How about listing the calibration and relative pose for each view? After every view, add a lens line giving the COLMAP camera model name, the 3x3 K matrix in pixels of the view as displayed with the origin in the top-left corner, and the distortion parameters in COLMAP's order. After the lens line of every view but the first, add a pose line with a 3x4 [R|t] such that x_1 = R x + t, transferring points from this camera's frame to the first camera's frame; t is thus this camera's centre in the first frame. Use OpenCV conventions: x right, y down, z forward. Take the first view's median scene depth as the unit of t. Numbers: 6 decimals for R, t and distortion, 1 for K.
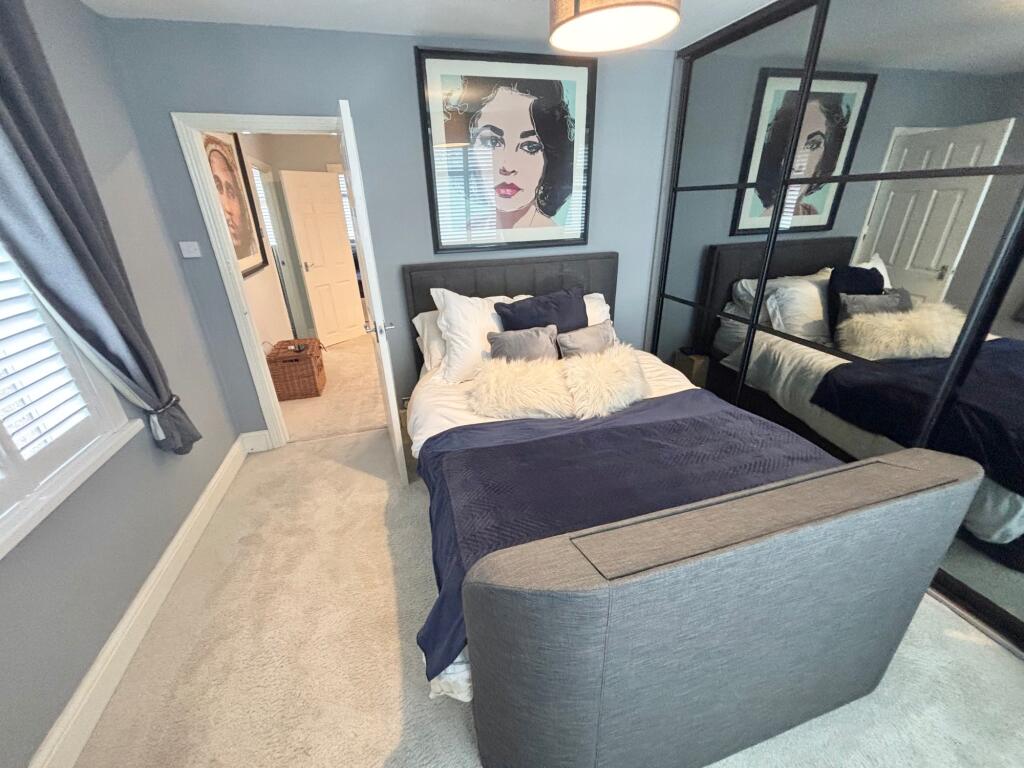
lens RADIAL K [[408.5, 0, 509.9], [0, 408.5, 388.9], [0, 0, 1]] dist [0.000143, 0.000702]
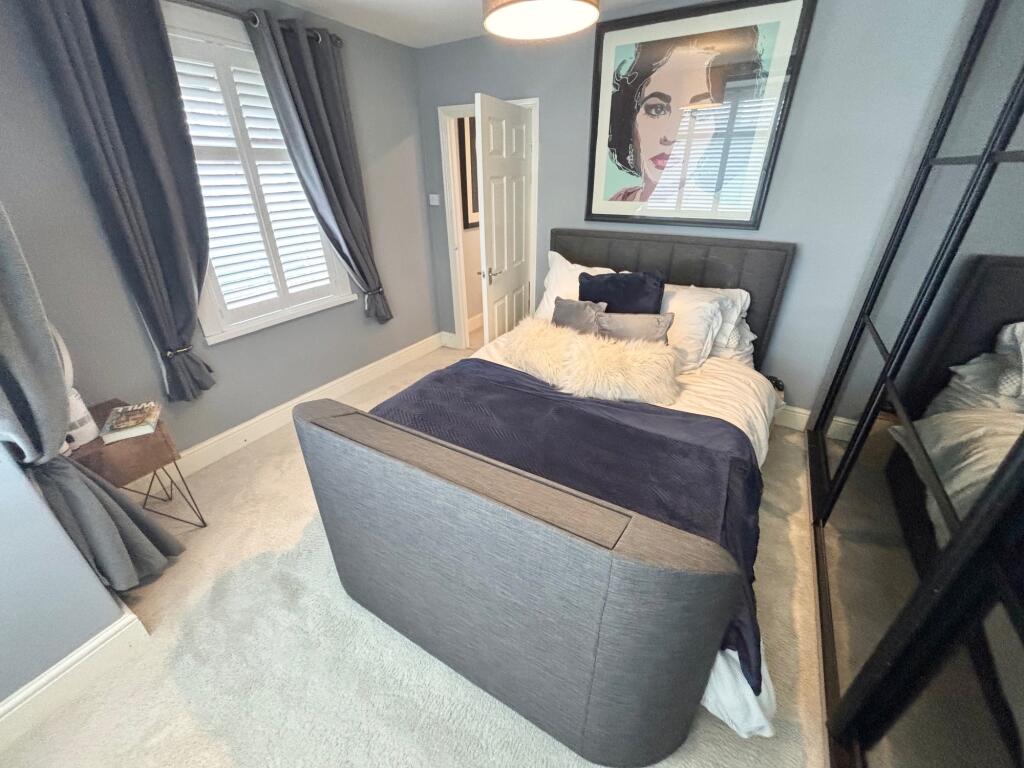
lens RADIAL K [[408.5, 0, 505.9], [0, 408.5, 381.9], [0, 0, 1]] dist [0.000143, 0.000702]
pose [[0.680343, 0.359483, -0.638675, 0.595806], [-0.315348, 0.930235, 0.187668, -0.080100], [0.661581, 0.073727, 0.746241, 0.096518]]
